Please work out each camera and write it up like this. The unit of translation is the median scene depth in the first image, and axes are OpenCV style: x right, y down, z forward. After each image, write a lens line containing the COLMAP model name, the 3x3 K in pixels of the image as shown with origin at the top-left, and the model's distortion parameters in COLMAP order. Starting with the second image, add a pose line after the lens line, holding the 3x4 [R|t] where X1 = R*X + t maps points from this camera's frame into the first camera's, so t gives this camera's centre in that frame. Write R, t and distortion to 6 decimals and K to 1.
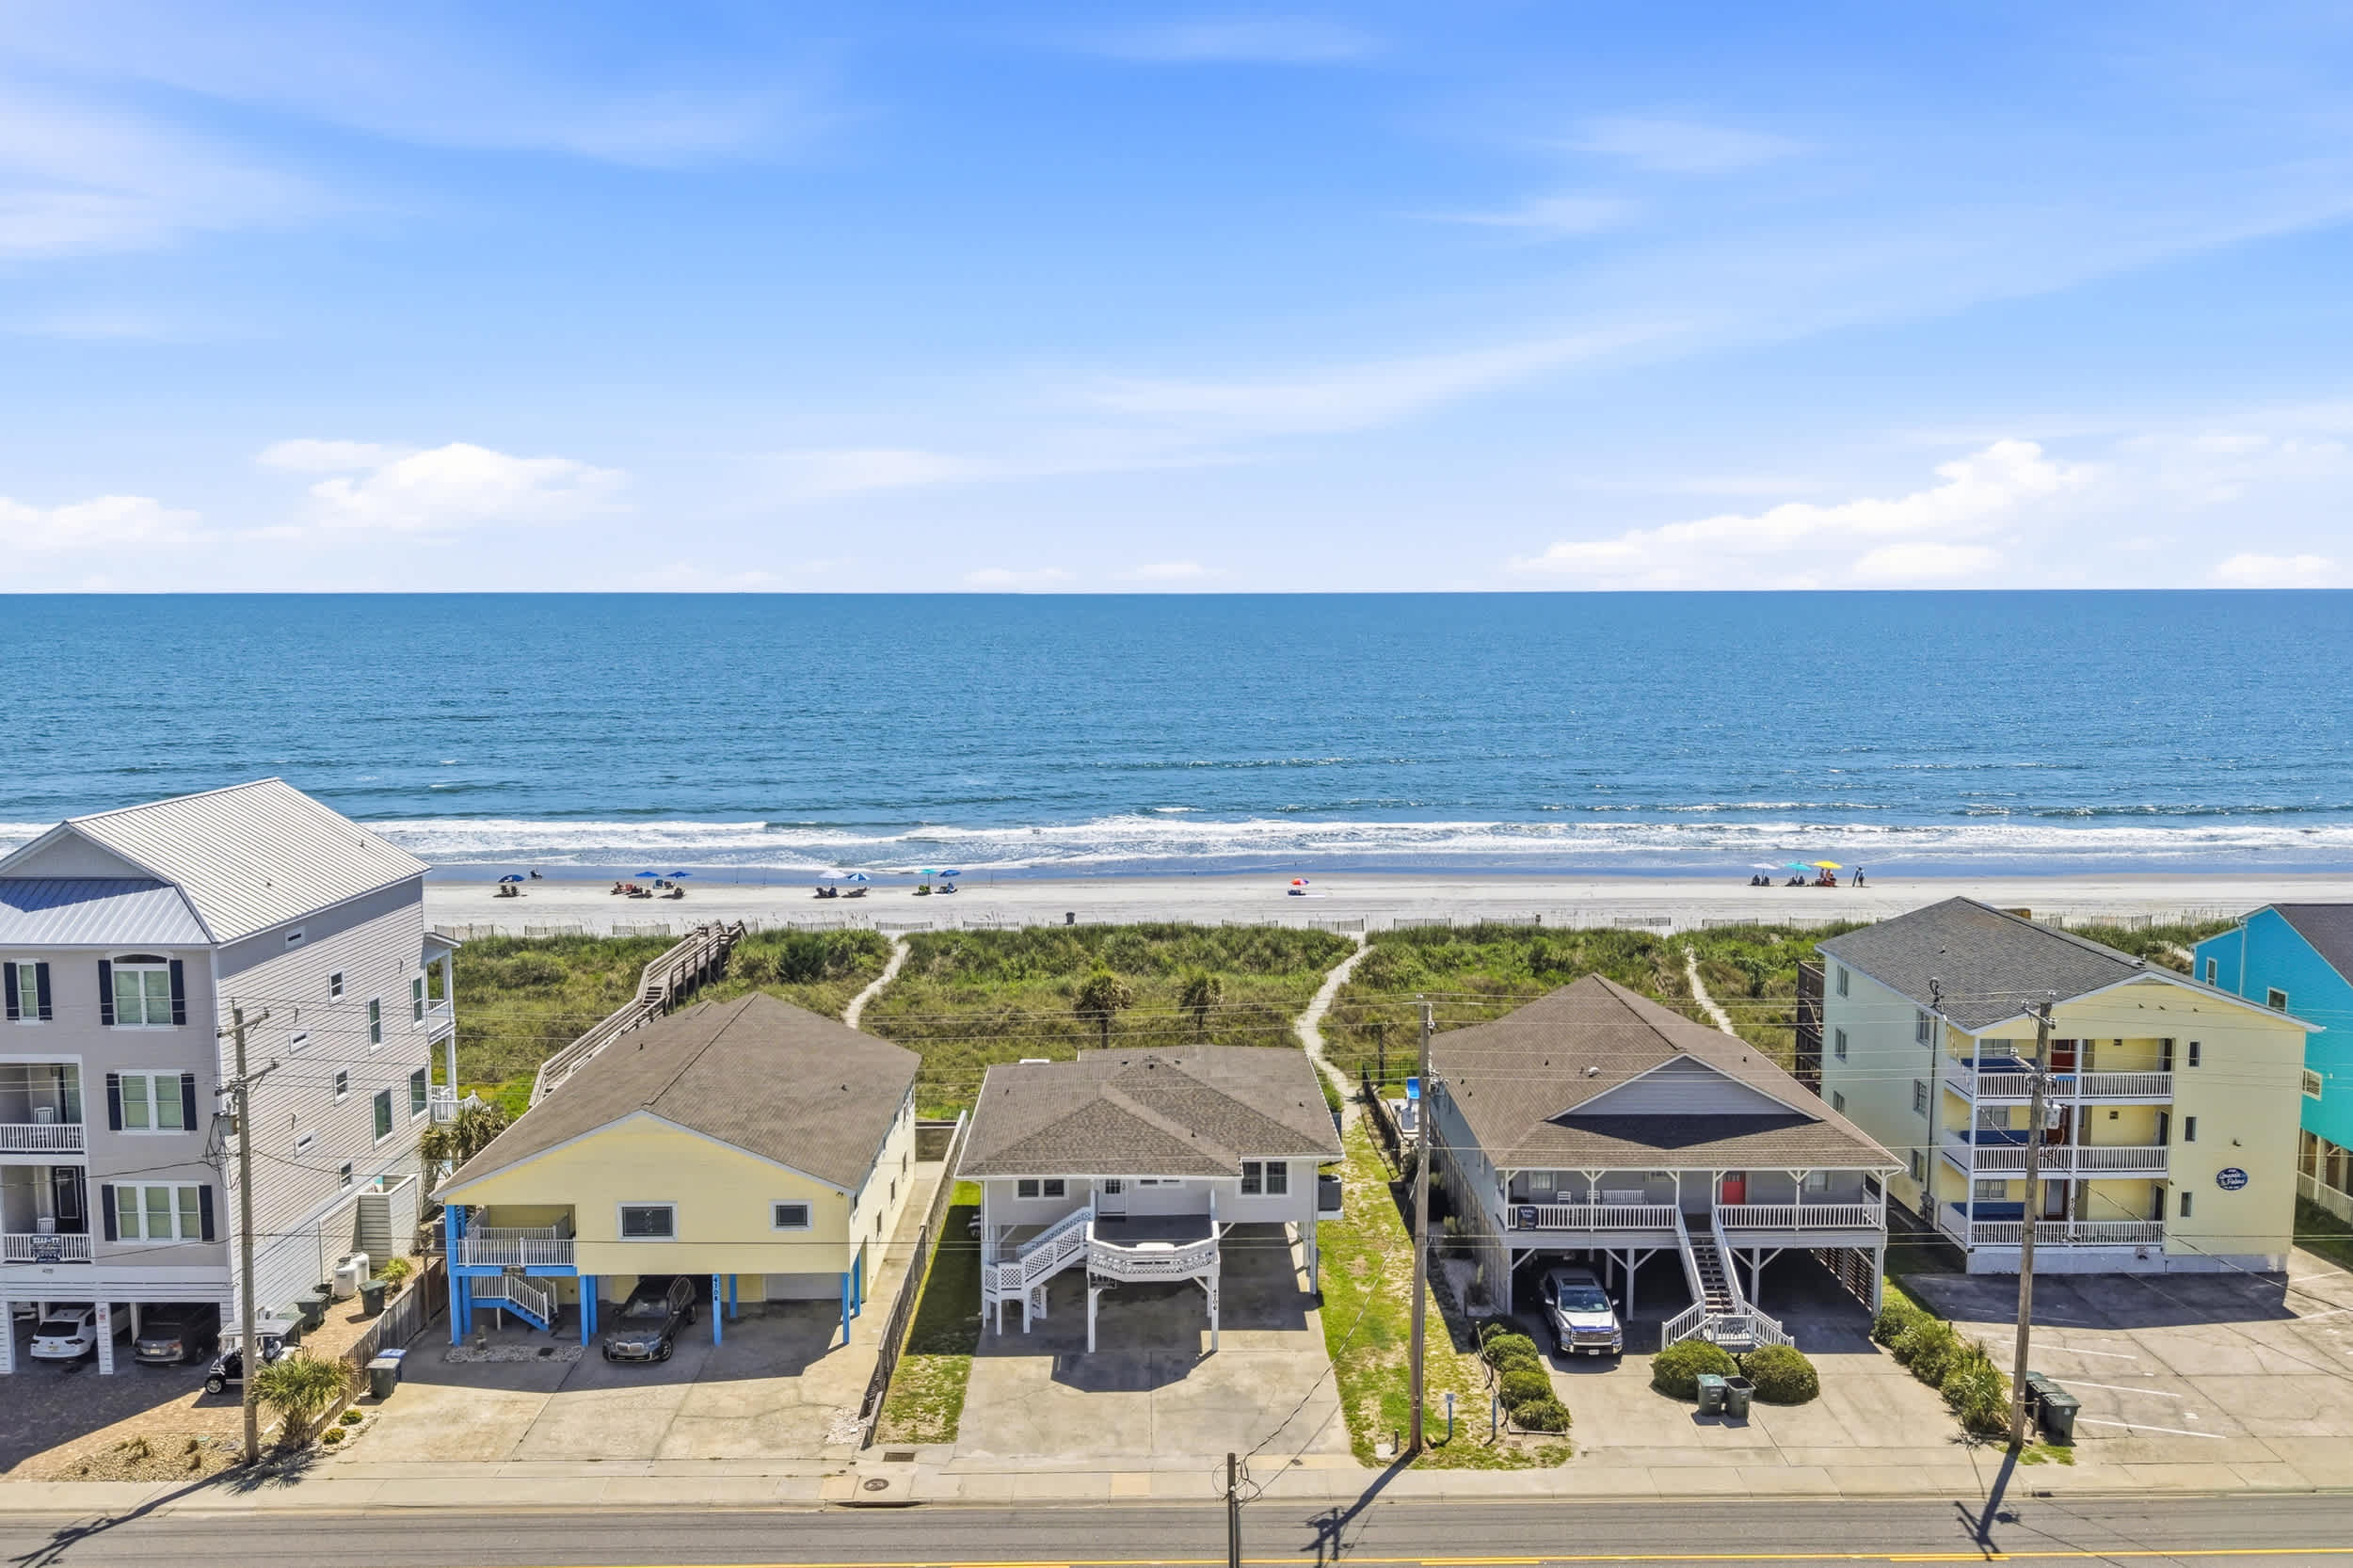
lens RADIAL K [[1848.4, 0, 1176.5], [0, 1848.4, 784.0], [0, 0, 1]] dist [0.019933, -0.002585]
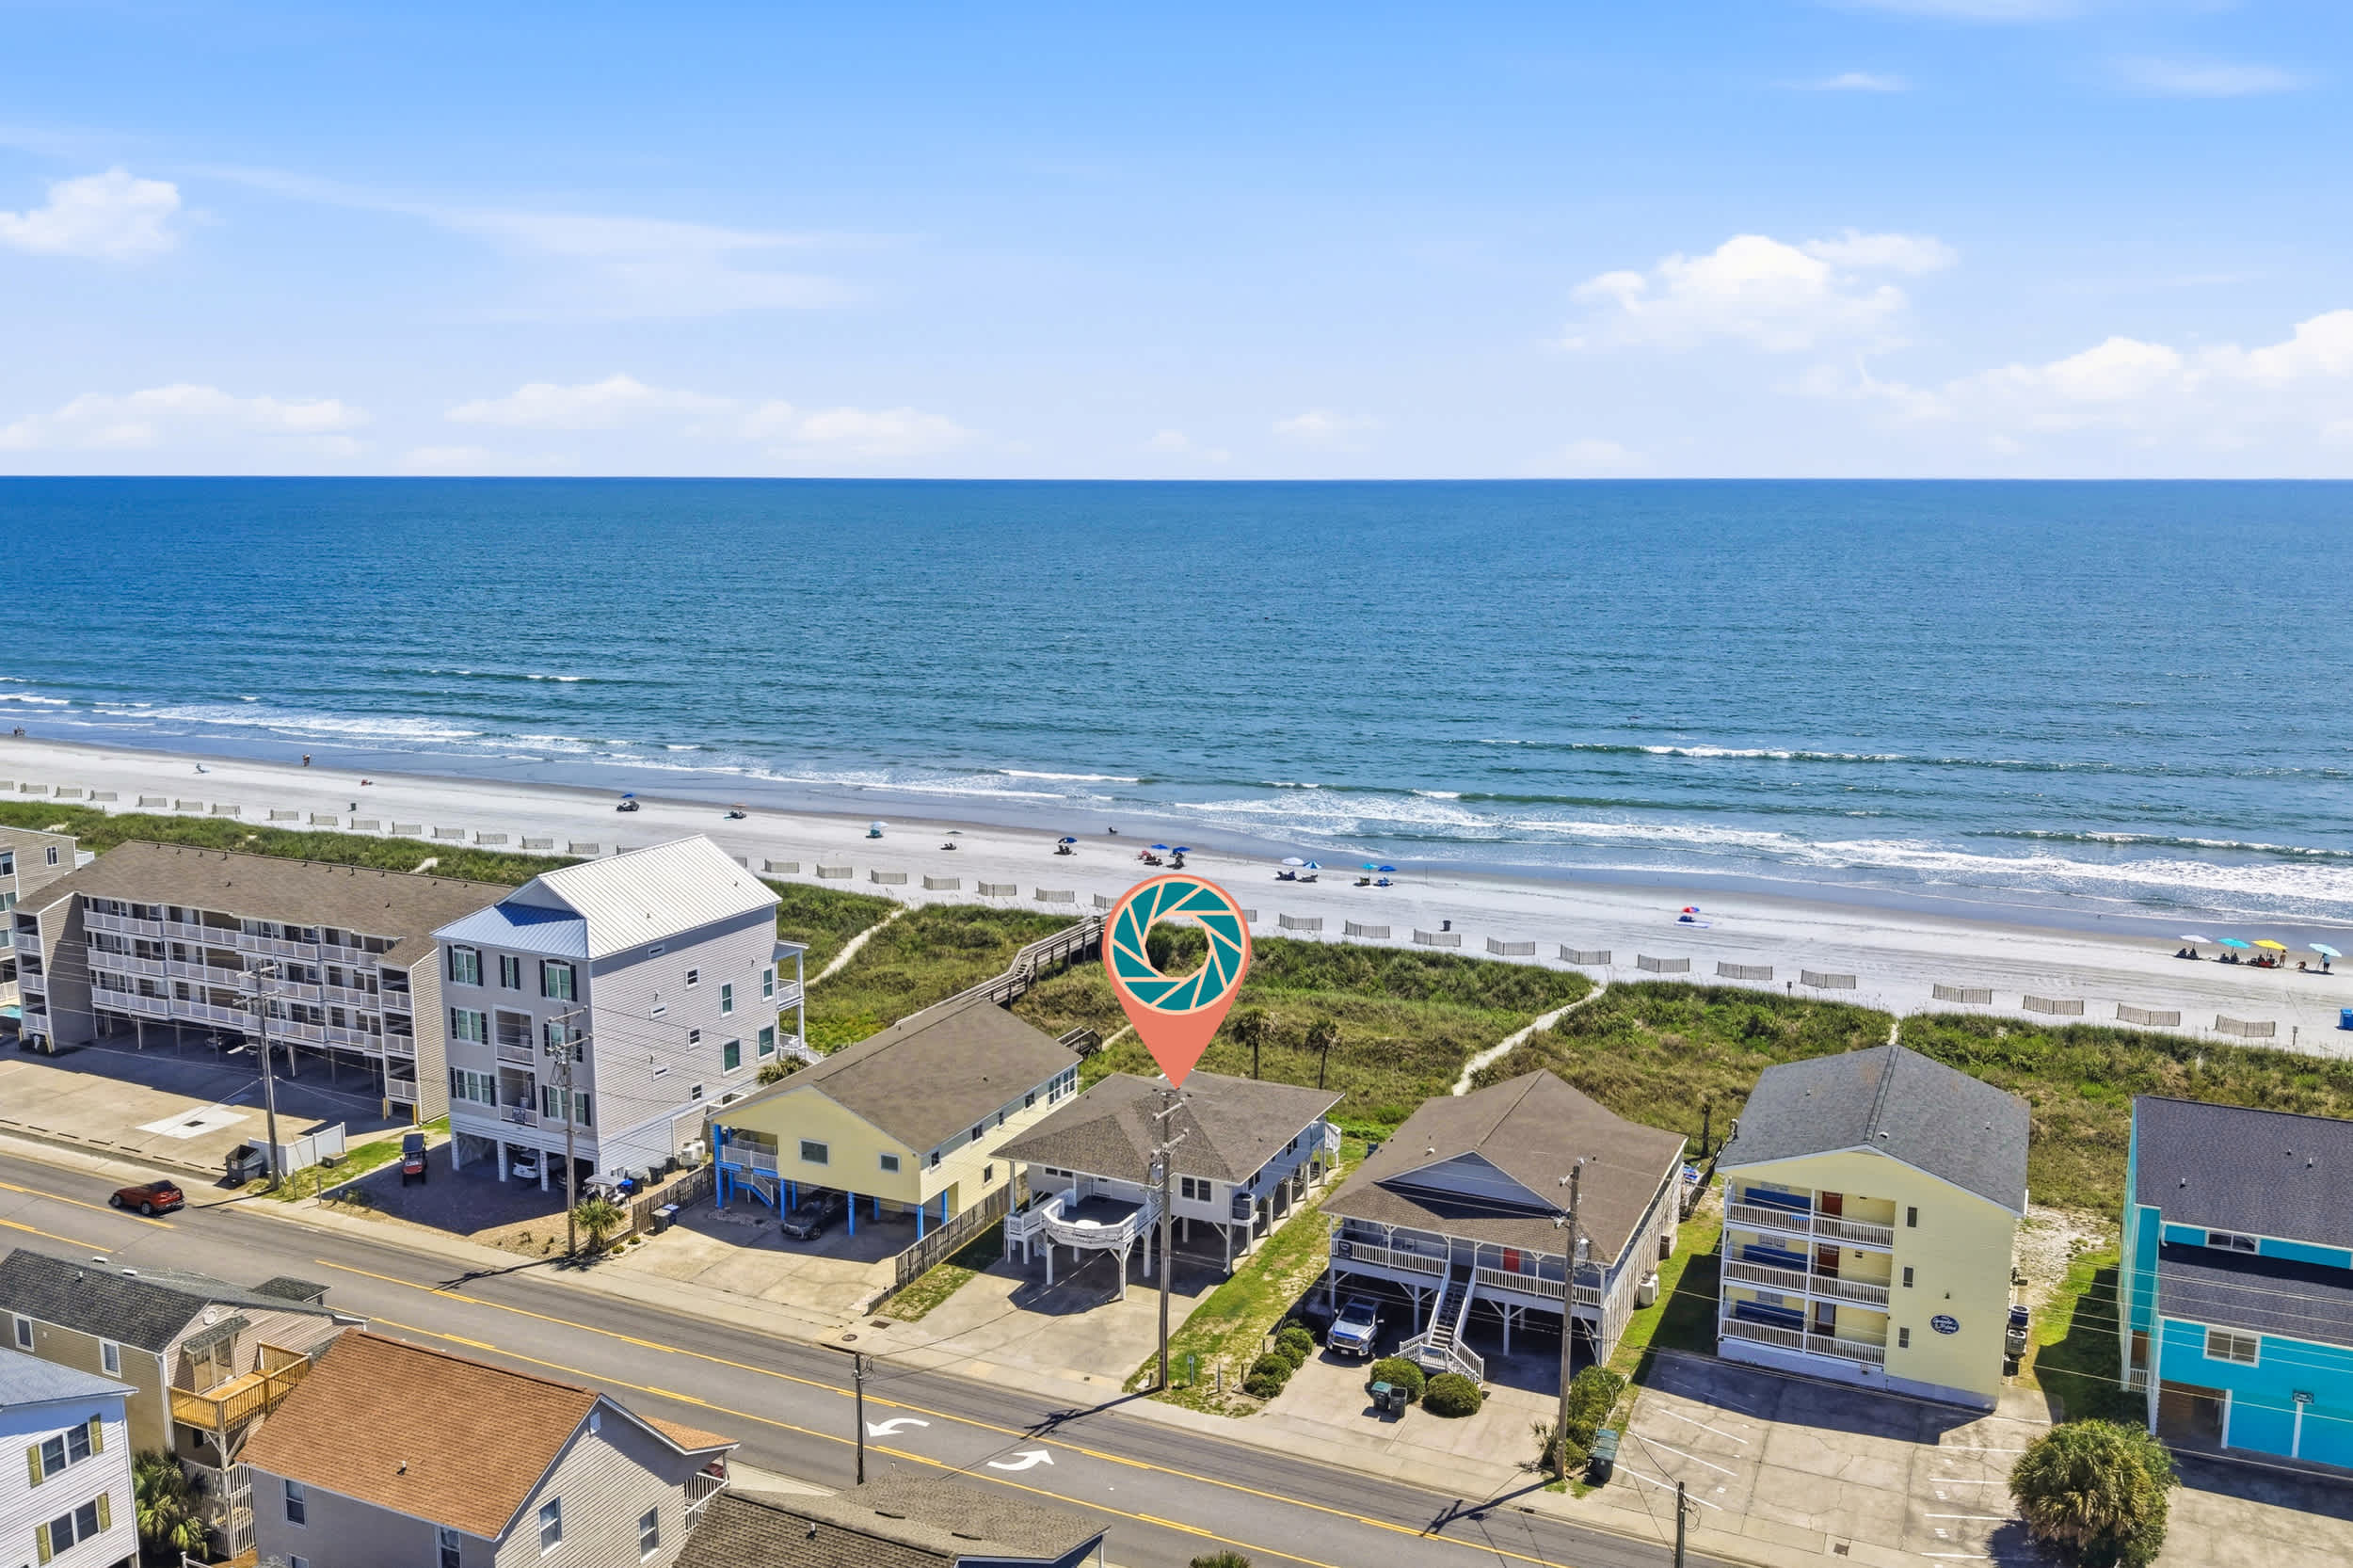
lens RADIAL K [[1864.9, 0, 1176.5], [0, 1864.9, 784.0], [0, 0, 1]] dist [0.054573, -0.076586]
pose [[0.900345, 0.073966, -0.428845, 0.686828], [-0.048520, 0.996367, 0.069983, -0.216425], [0.432464, -0.042201, 0.900663, -0.317929]]
